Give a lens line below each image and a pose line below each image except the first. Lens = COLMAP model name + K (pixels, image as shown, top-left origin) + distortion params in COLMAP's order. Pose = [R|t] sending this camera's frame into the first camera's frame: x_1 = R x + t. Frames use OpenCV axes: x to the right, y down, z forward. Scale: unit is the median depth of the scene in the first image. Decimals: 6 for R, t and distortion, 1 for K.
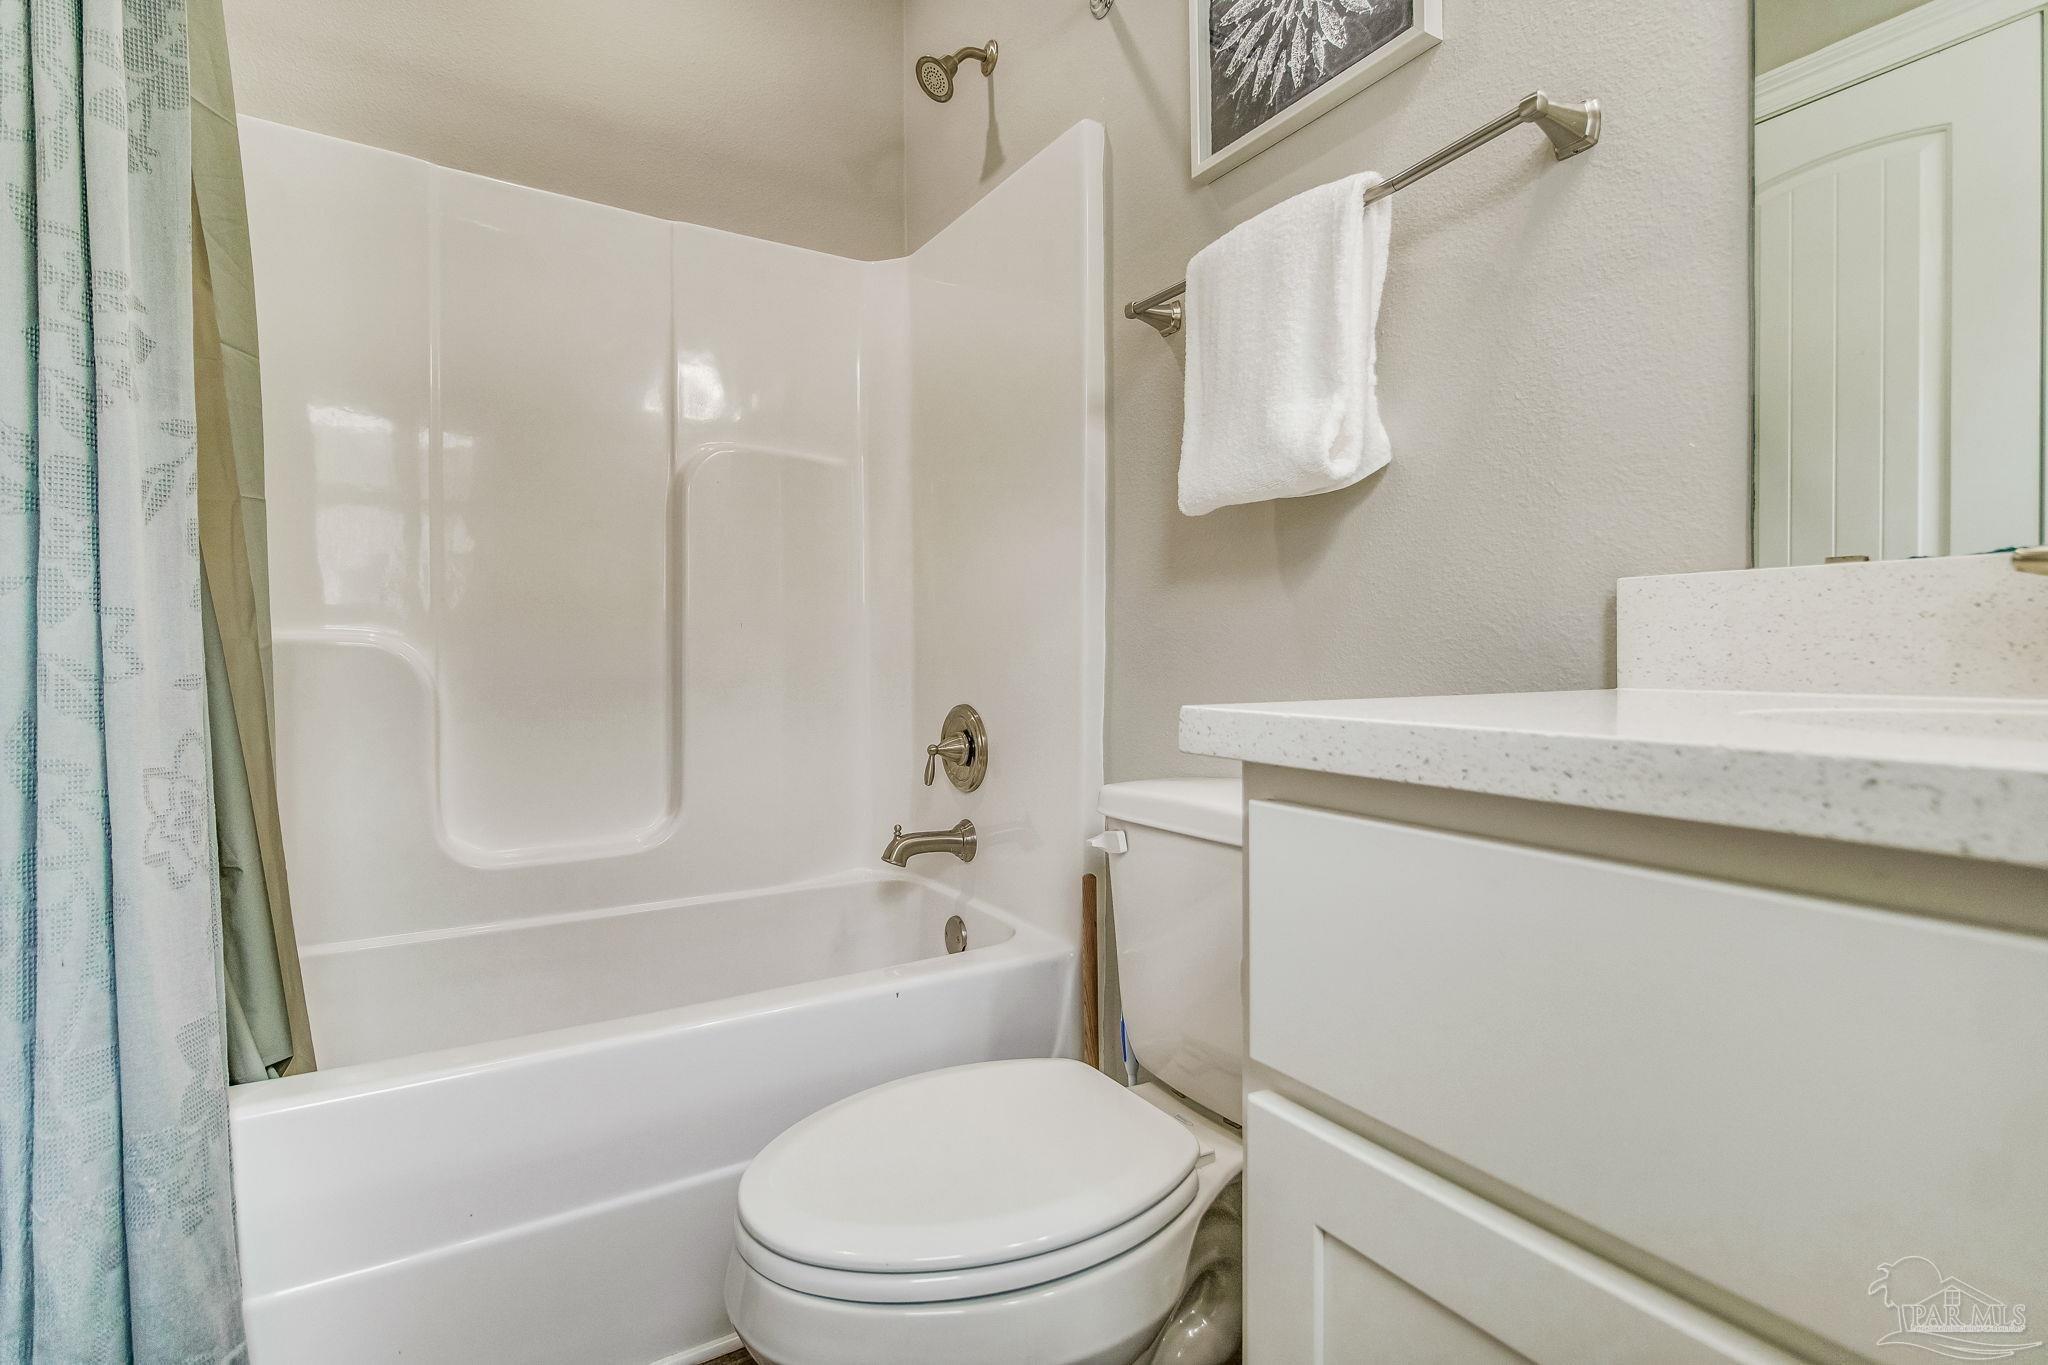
lens RADIAL K [[1001.7, 0, 1025.4], [0, 1001.7, 651.8], [0, 0, 1]] dist [0.001154, 0.000237]
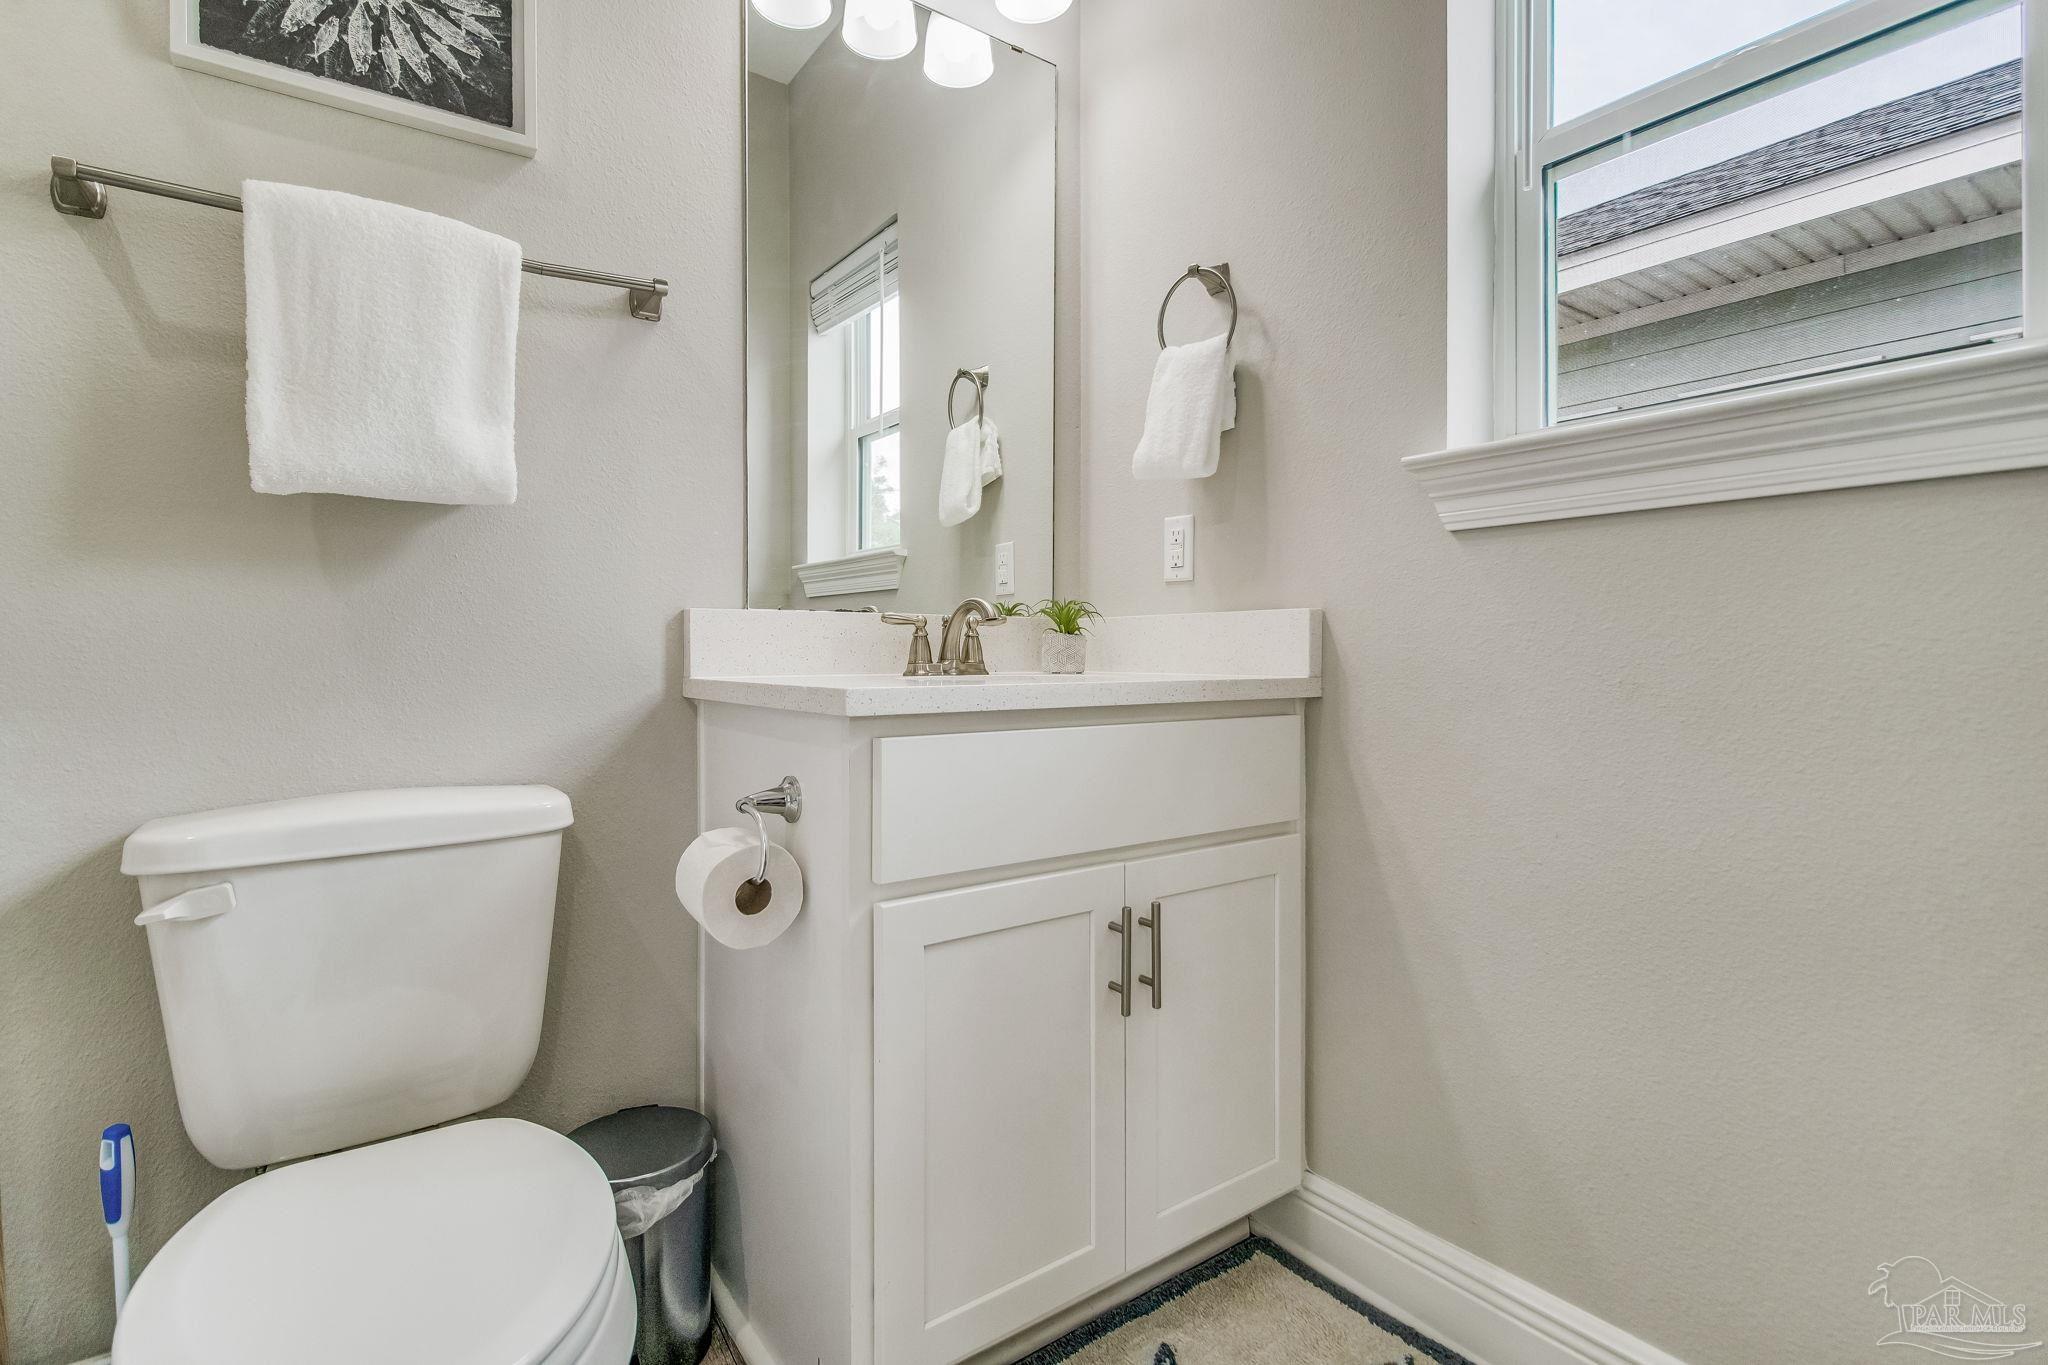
lens RADIAL K [[1001.7, 0, 1025.4], [0, 1001.7, 651.8], [0, 0, 1]] dist [0.001154, 0.000237]
pose [[-0.104186, 0.010012, 0.994507, -0.765082], [0.000676, 0.999950, -0.009996, 0.008041], [-0.994558, -0.000369, -0.104188, 0.465152]]
